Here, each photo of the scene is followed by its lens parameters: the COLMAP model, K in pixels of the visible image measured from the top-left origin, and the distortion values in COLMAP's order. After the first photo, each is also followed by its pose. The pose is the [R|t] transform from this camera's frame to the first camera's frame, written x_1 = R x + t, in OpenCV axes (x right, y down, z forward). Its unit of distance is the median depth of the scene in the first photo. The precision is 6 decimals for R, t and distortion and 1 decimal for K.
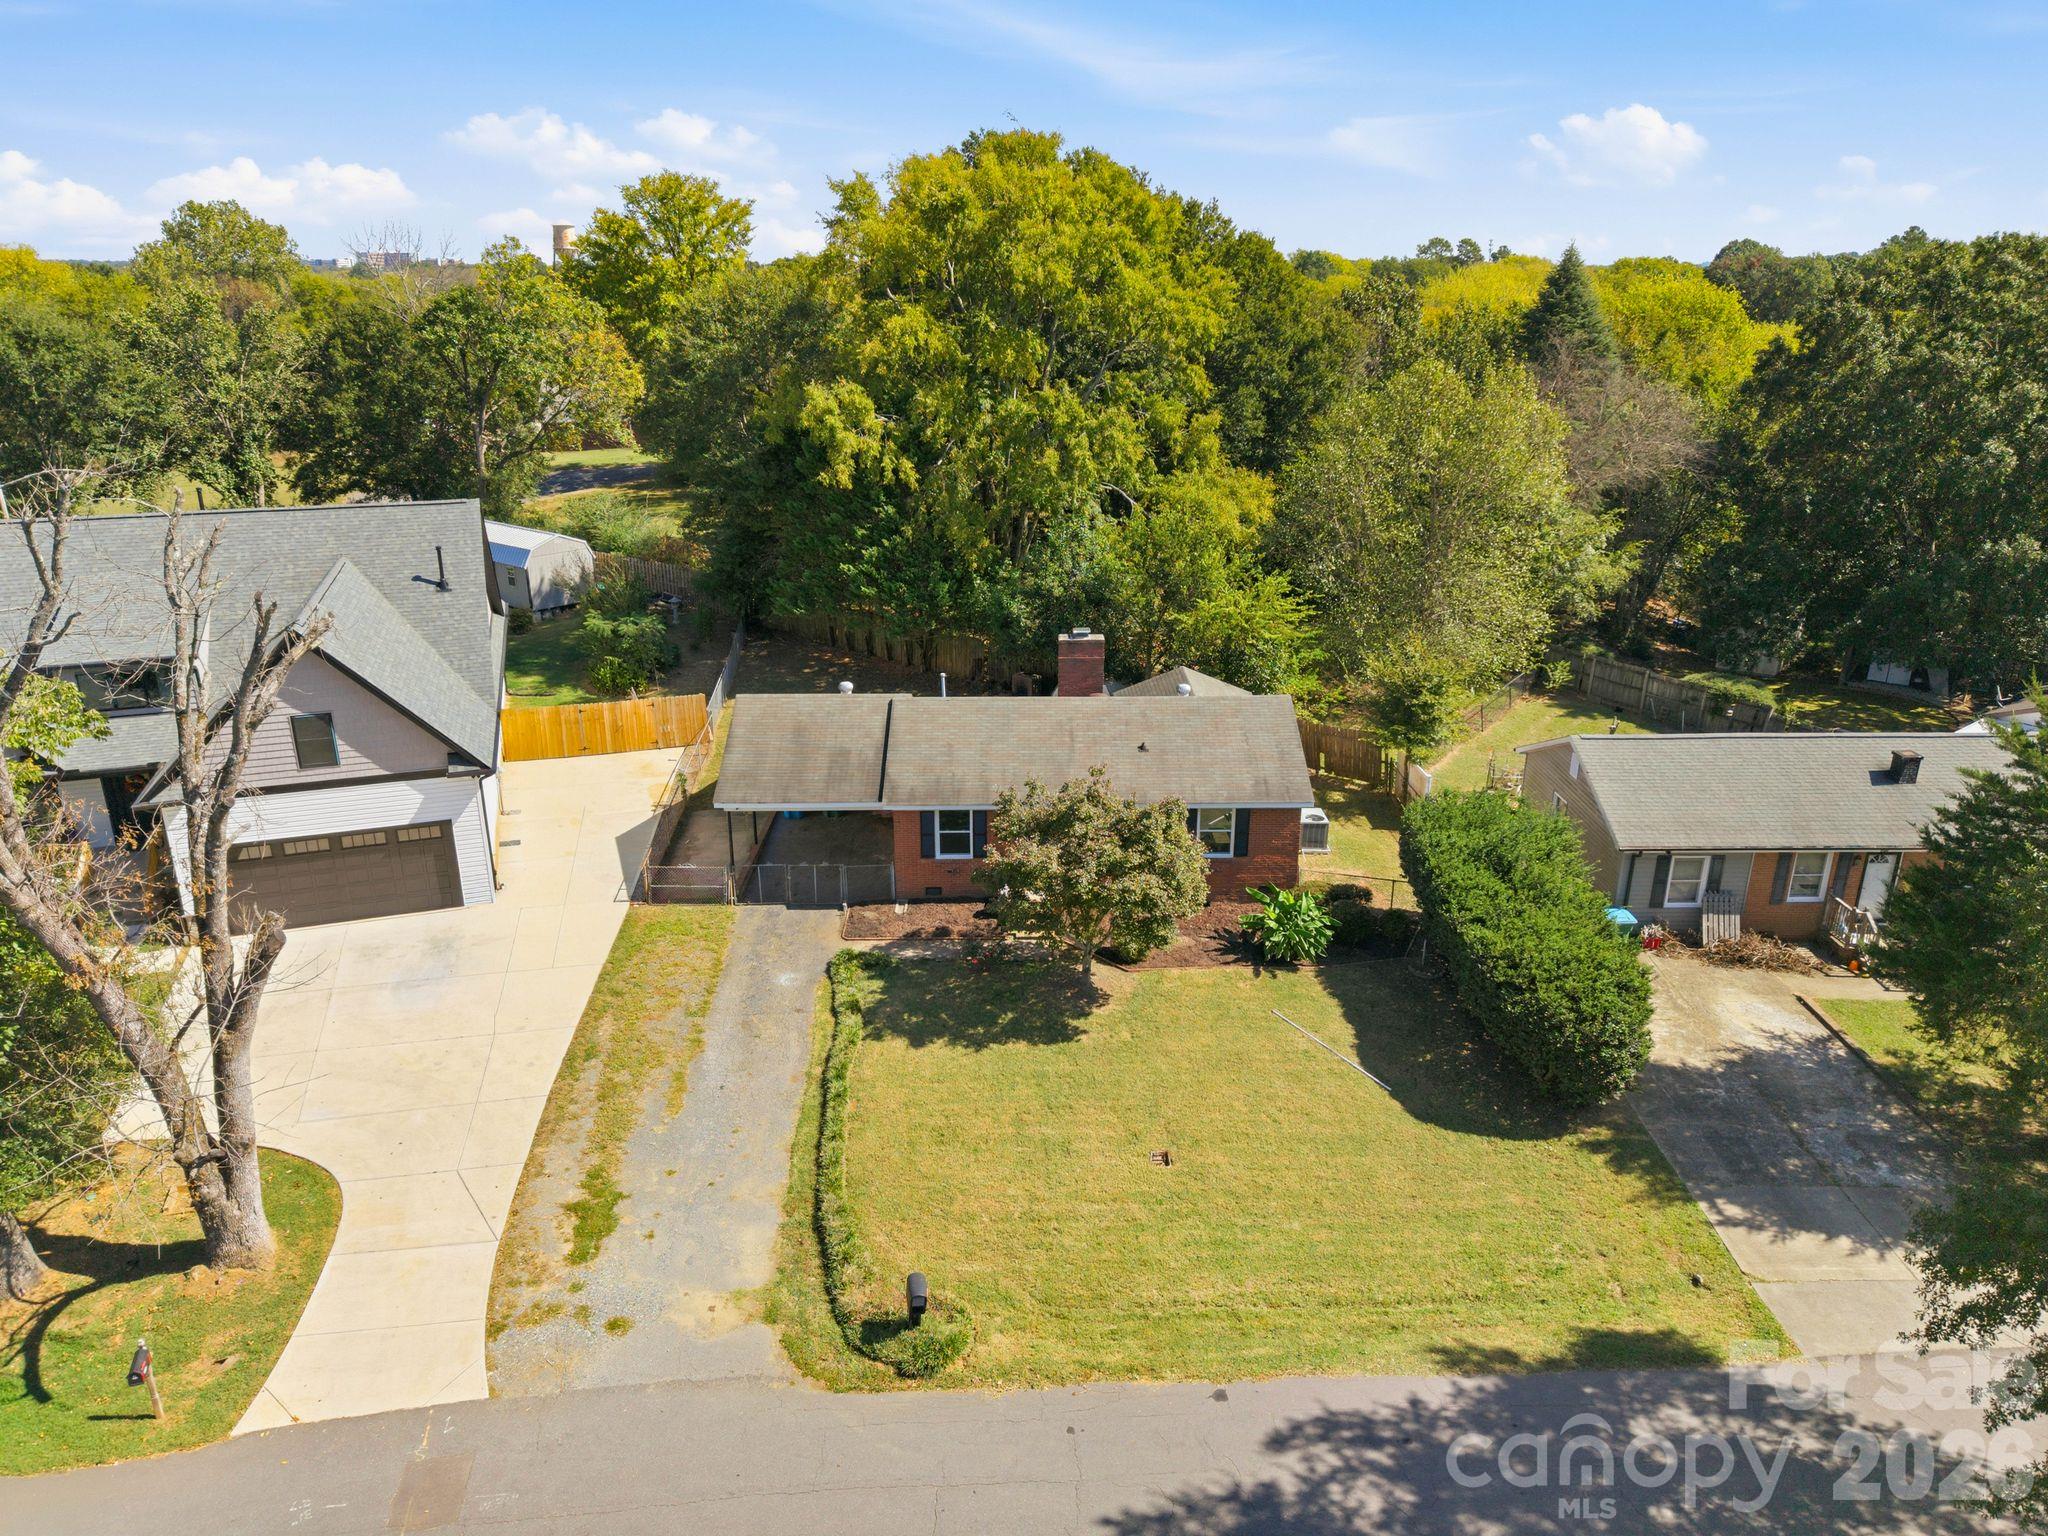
lens RADIAL K [[1371.9, 0, 1022.1], [0, 1371.9, 767.9], [0, 0, 1]] dist [0.005033, -0.011801]
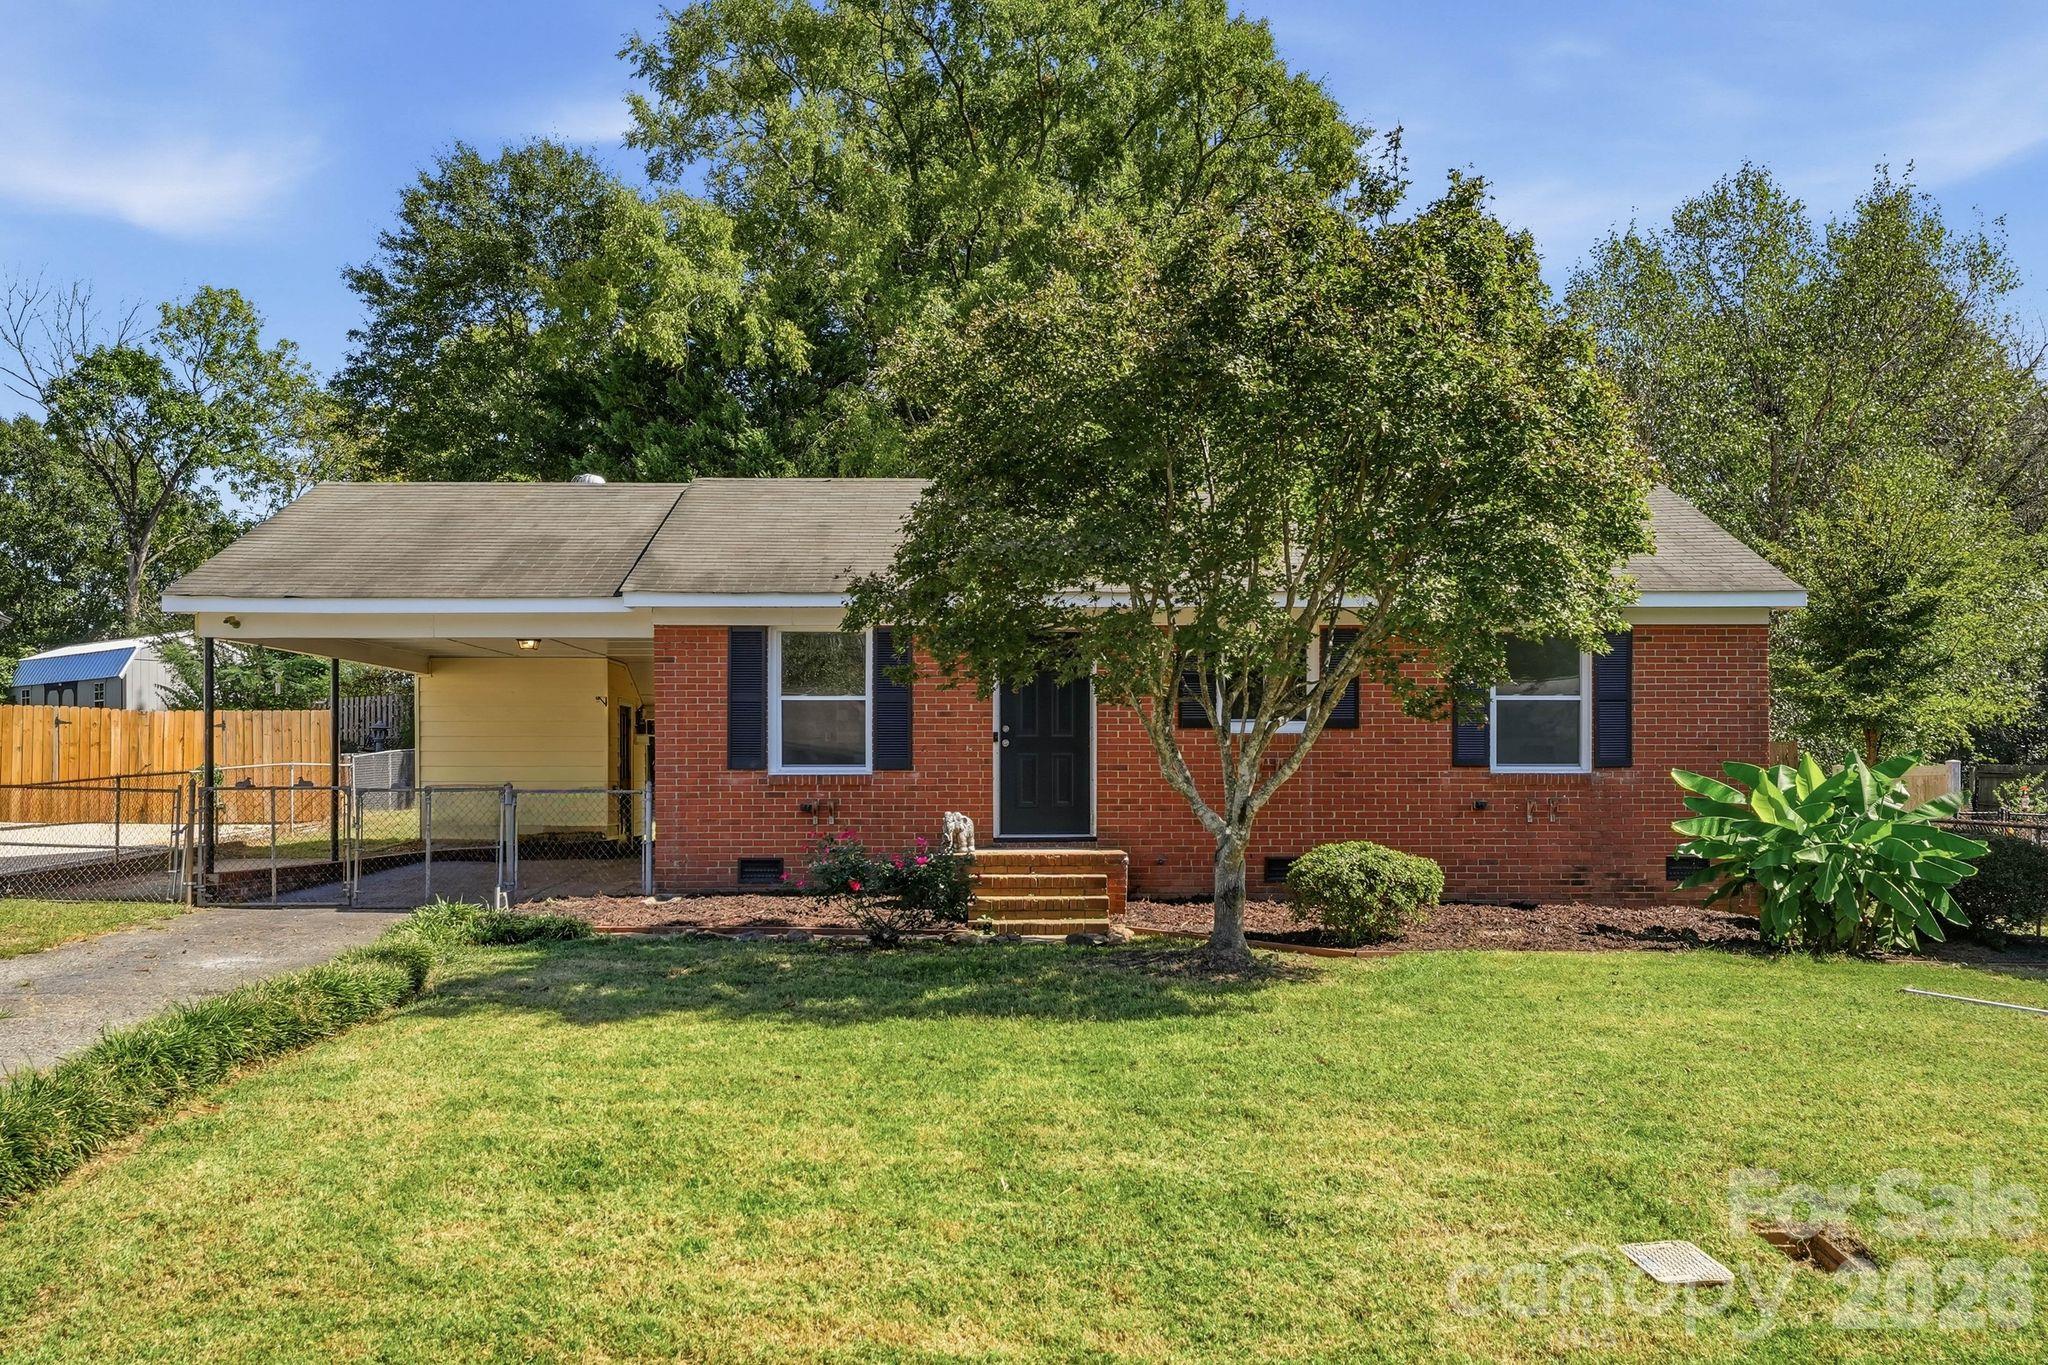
lens RADIAL K [[1723.3, 0, 1015.3], [0, 1723.3, 737.6], [0, 0, 1]] dist [0.001993, -0.007883]
pose [[0.999983, -0.004828, 0.003348, 0.000117], [0.005707, 0.933505, -0.358518, 0.219483], [-0.001395, 0.358531, 0.933517, 0.574853]]
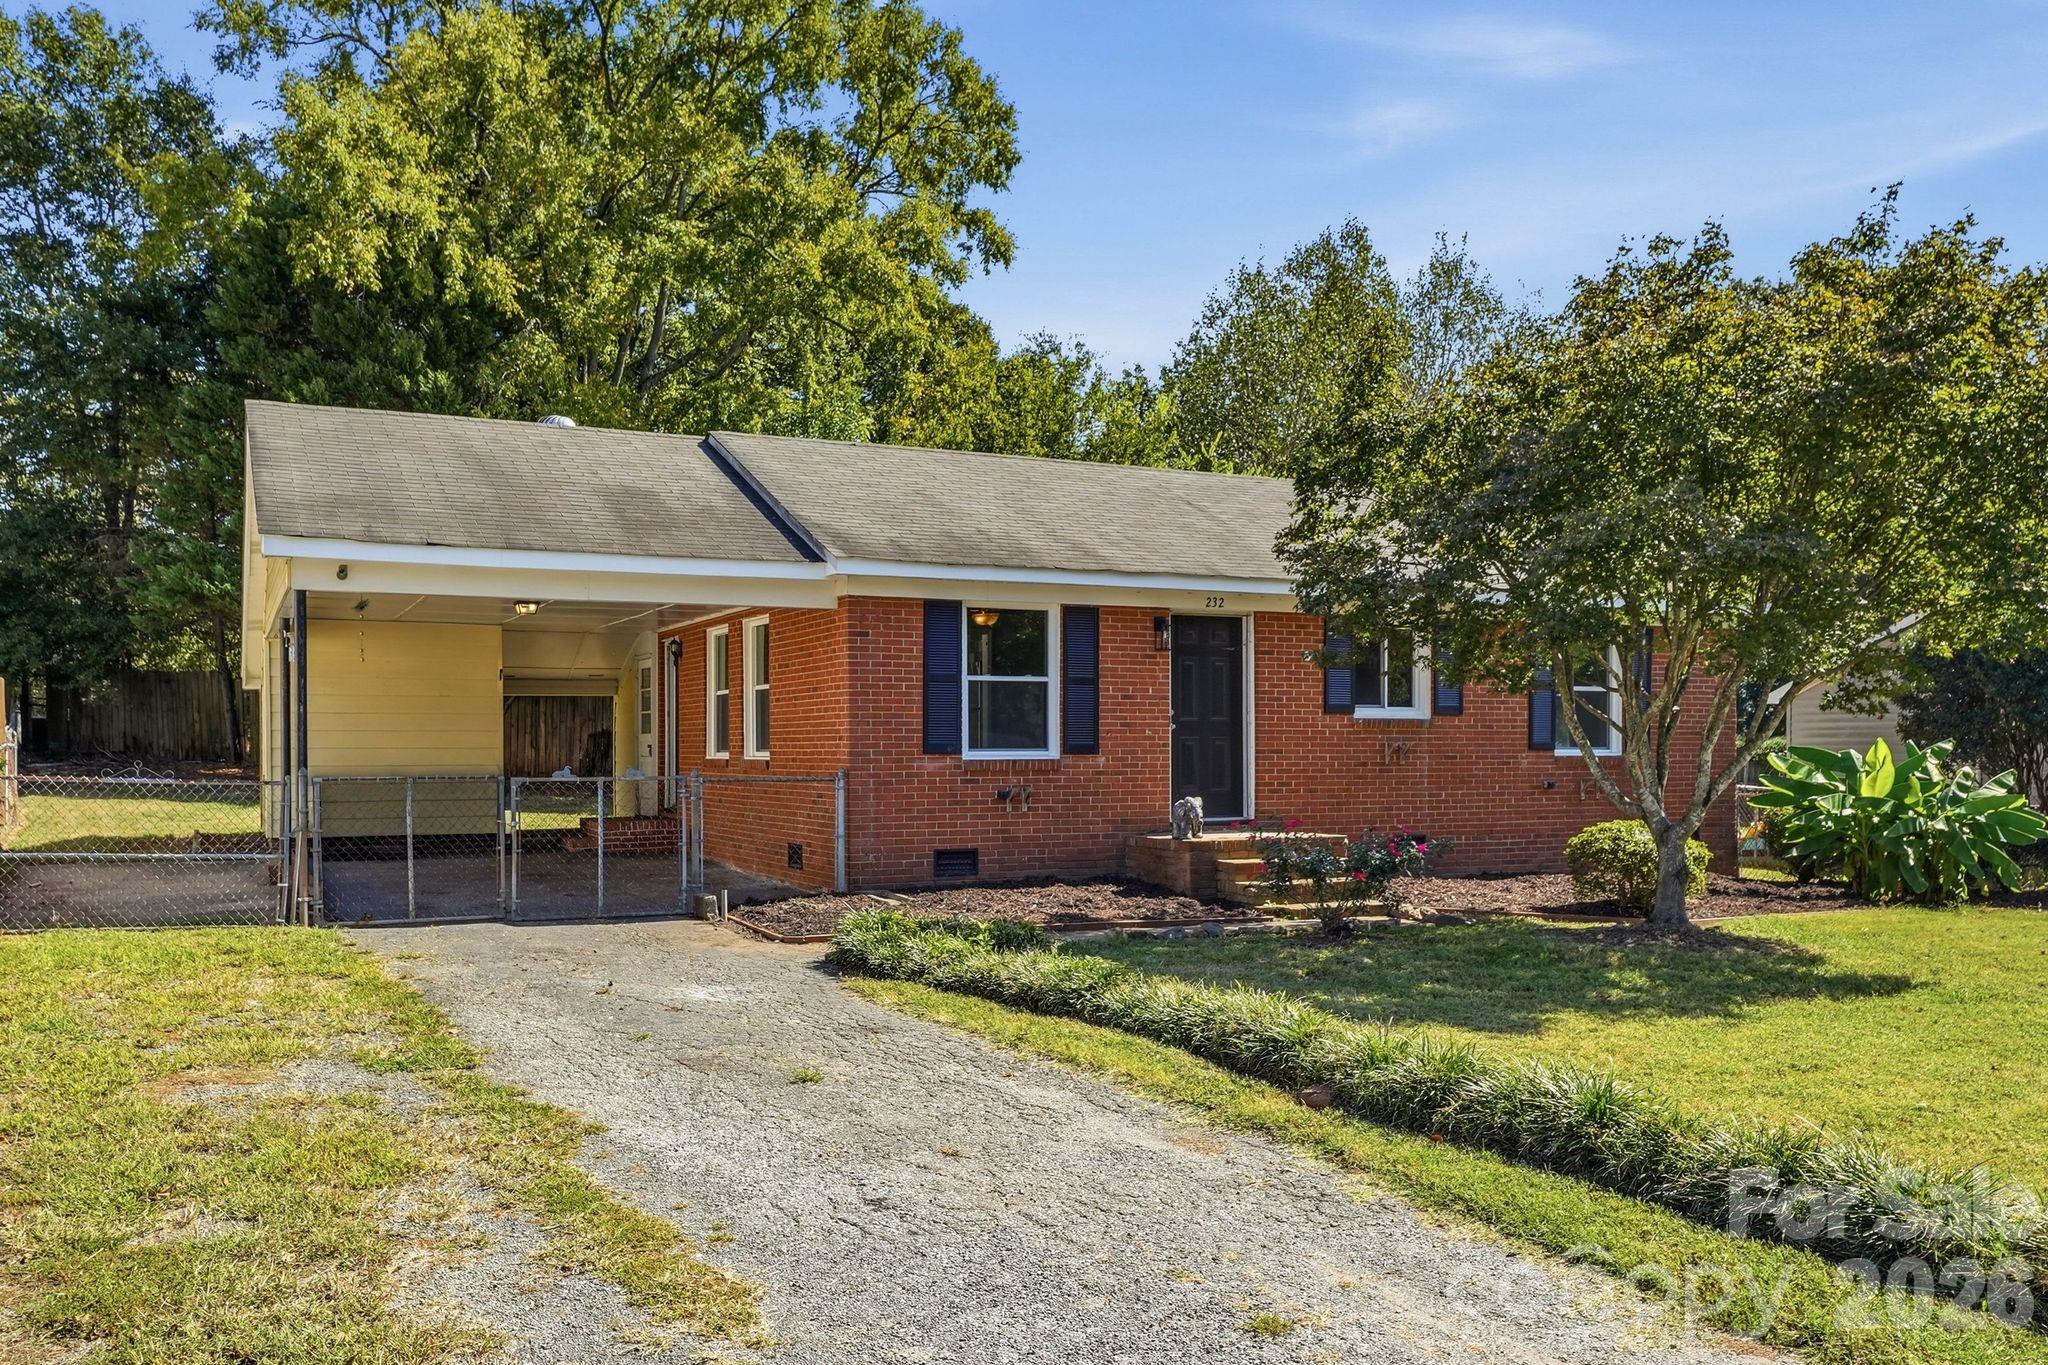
lens RADIAL K [[1723.3, 0, 1002.7], [0, 1723.3, 694.5], [0, 0, 1]] dist [0.001993, -0.007883]
pose [[0.908559, 0.008810, 0.417663, -0.229541], [0.147690, 0.928441, -0.340859, 0.196300], [-0.390778, 0.371375, 0.842243, 0.636375]]
